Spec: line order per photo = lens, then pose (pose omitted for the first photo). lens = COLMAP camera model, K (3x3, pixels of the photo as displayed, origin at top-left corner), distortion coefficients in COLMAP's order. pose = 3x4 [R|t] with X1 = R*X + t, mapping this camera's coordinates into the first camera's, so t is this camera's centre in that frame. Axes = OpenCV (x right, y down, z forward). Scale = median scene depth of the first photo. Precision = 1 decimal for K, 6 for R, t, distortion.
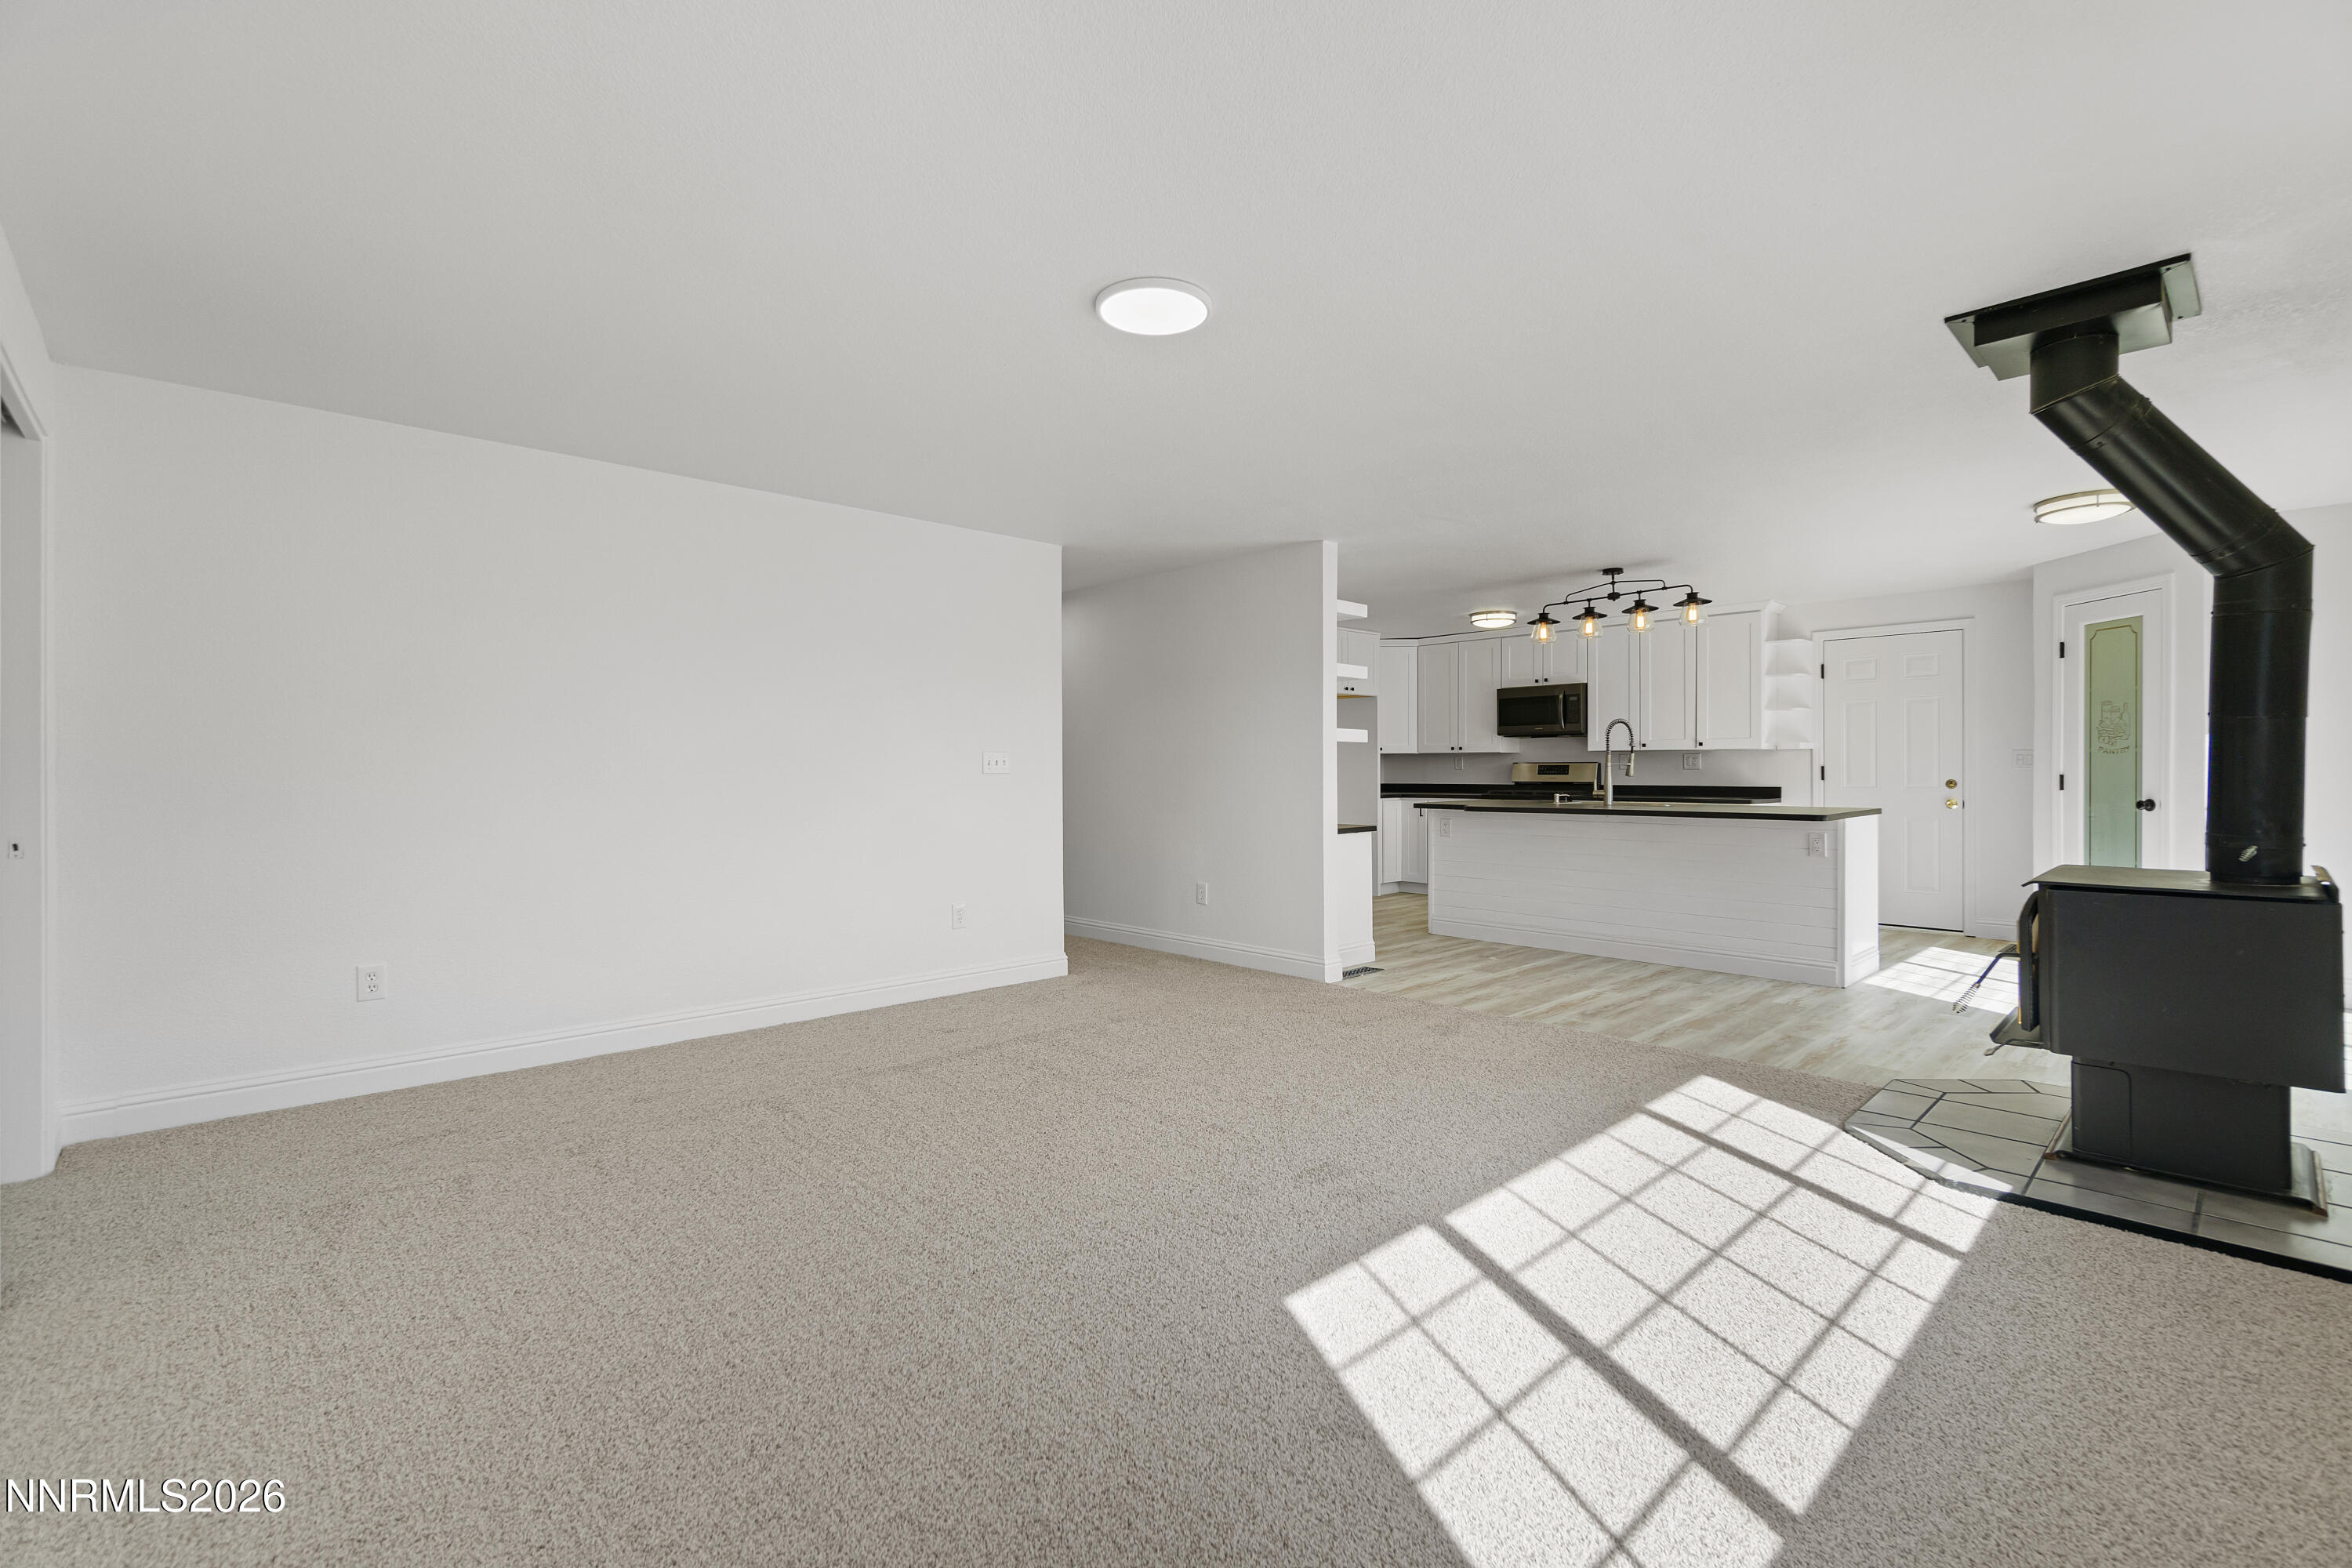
lens RADIAL K [[1016.5, 0, 1156.0], [0, 1016.5, 776.0], [0, 0, 1]] dist [-0.003288, 0.001227]
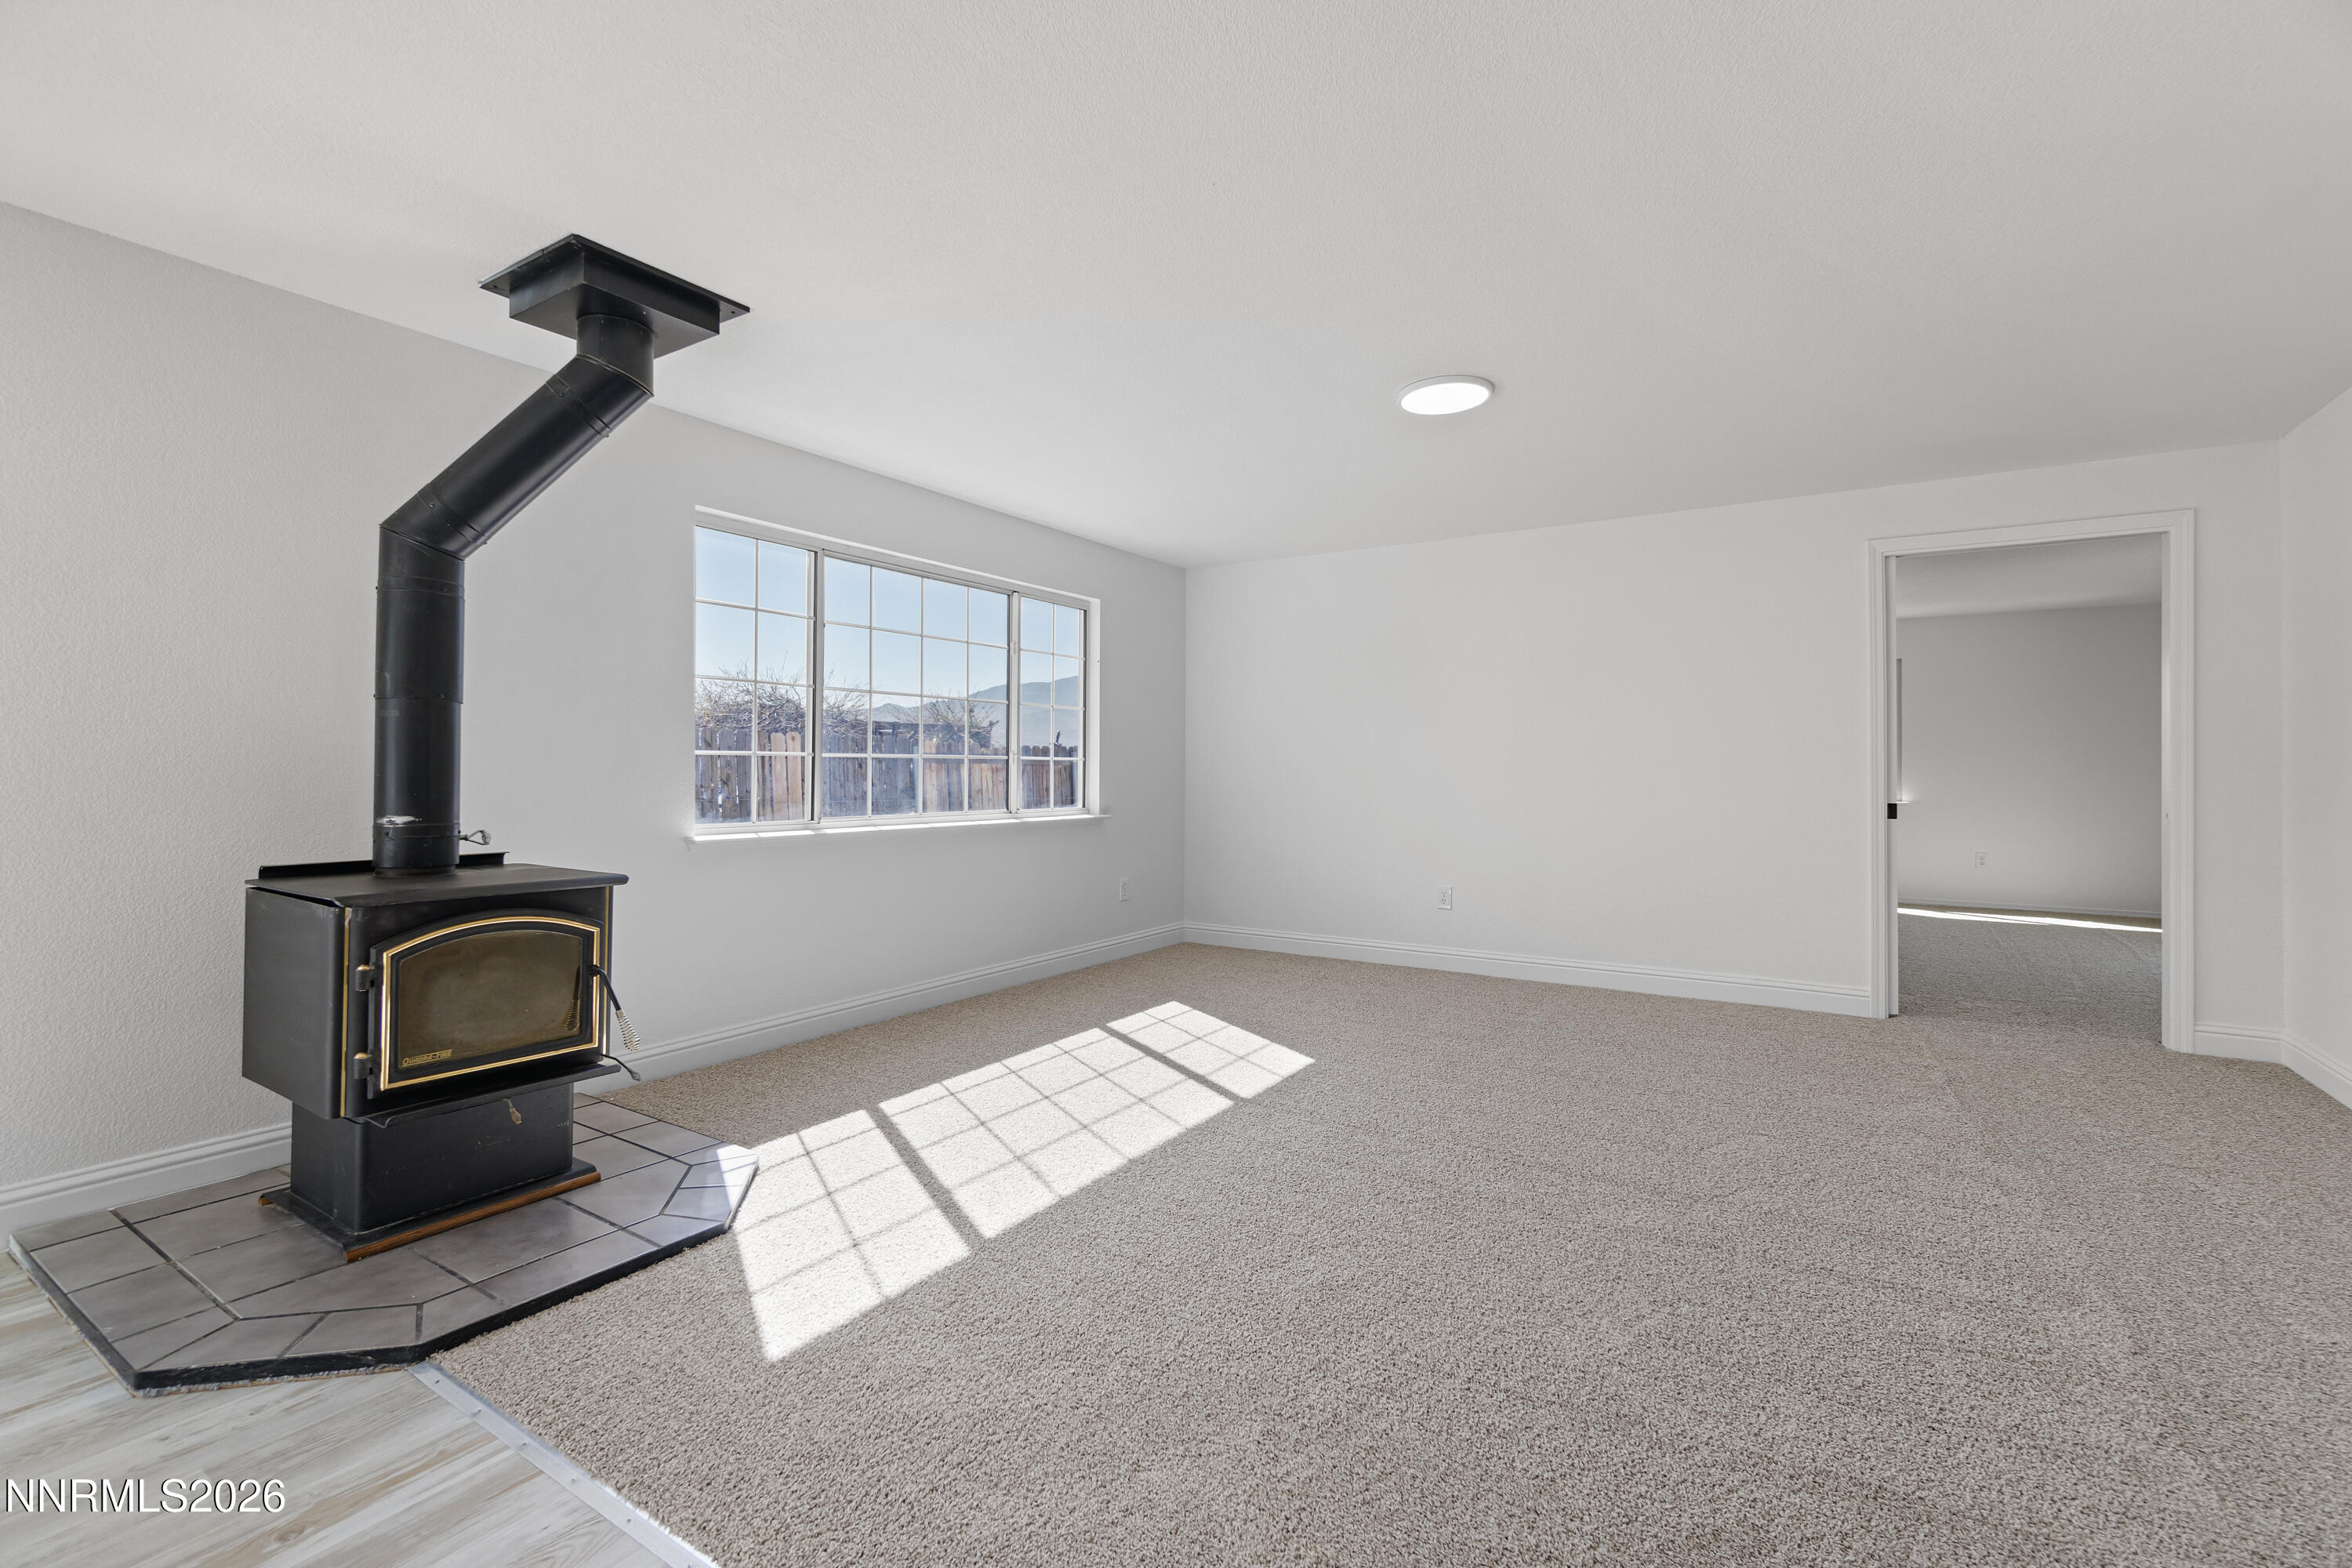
lens RADIAL K [[1016.5, 0, 1156.8], [0, 1016.5, 768.5], [0, 0, 1]] dist [-0.003288, 0.001227]
pose [[-0.968219, -0.024110, -0.248940, 0.717602], [-0.030282, 0.999321, 0.020992, -0.017866], [0.248265, 0.027864, -0.968291, 2.231946]]
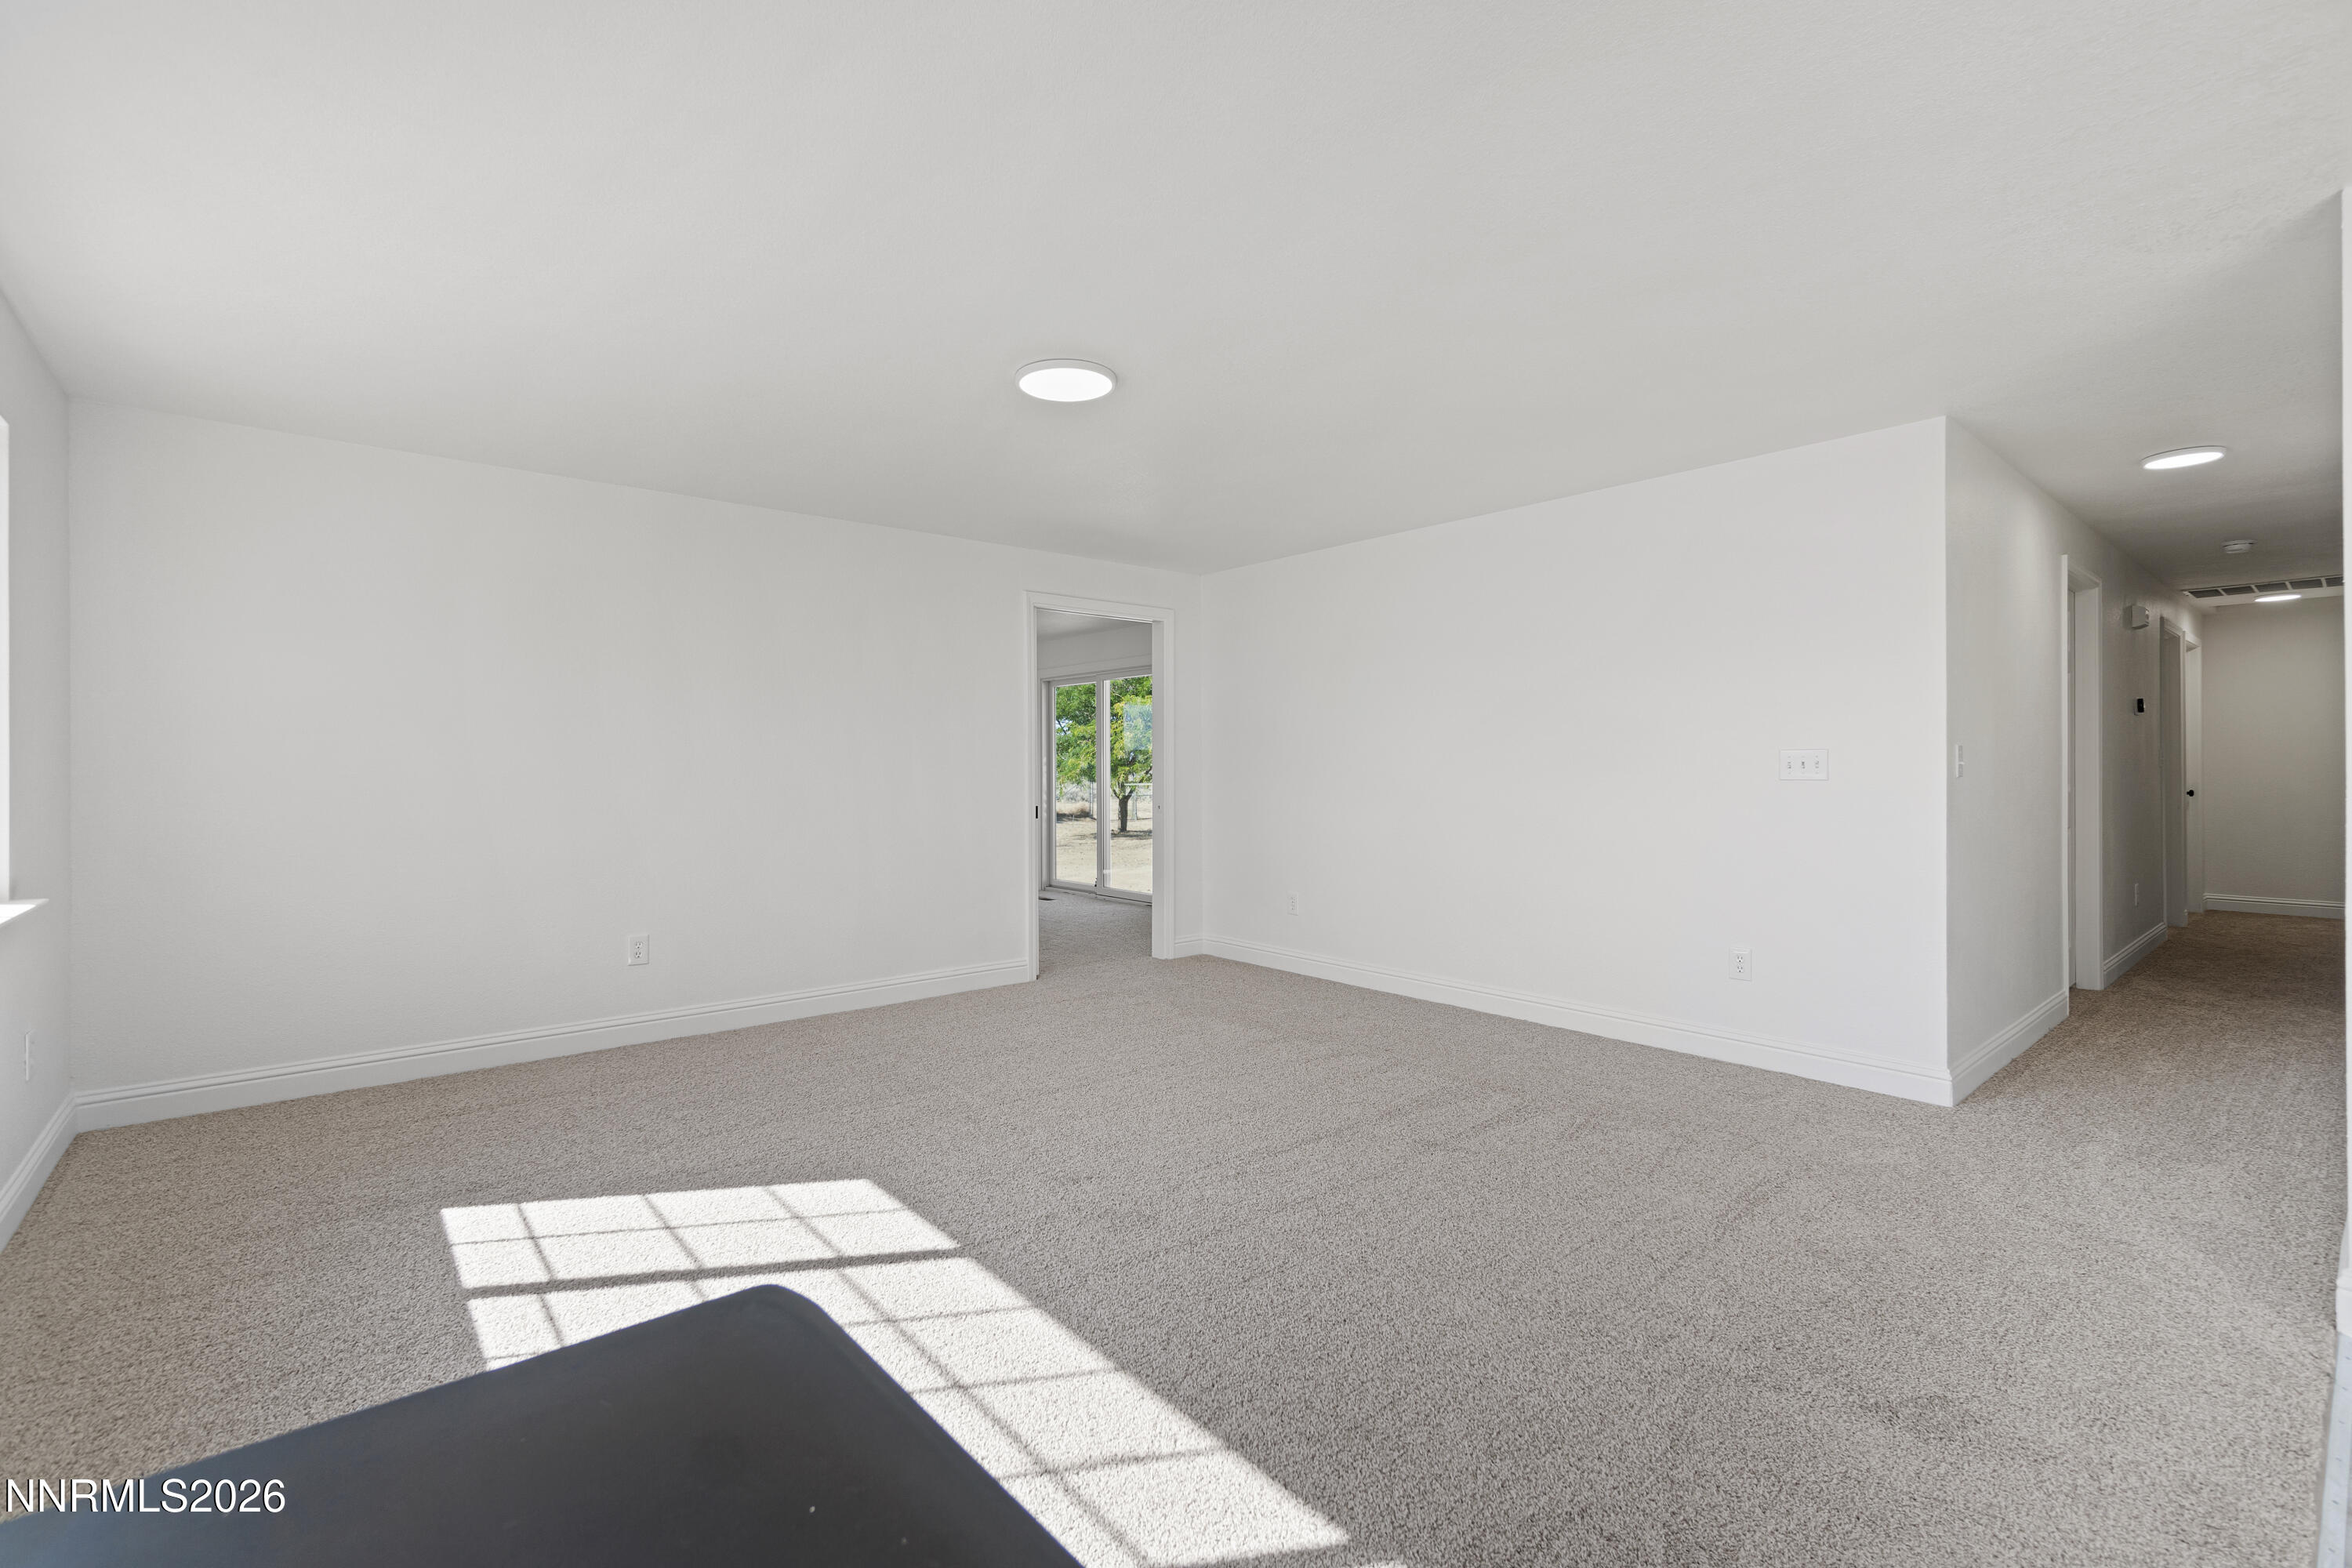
lens RADIAL K [[1016.5, 0, 1166.2], [0, 1016.5, 785.8], [0, 0, 1]] dist [-0.003288, 0.001227]
pose [[-0.053319, -0.005071, -0.998565, 1.204993], [-0.000577, 0.999987, -0.005048, 0.011177], [0.998577, 0.000307, -0.053321, 1.235846]]
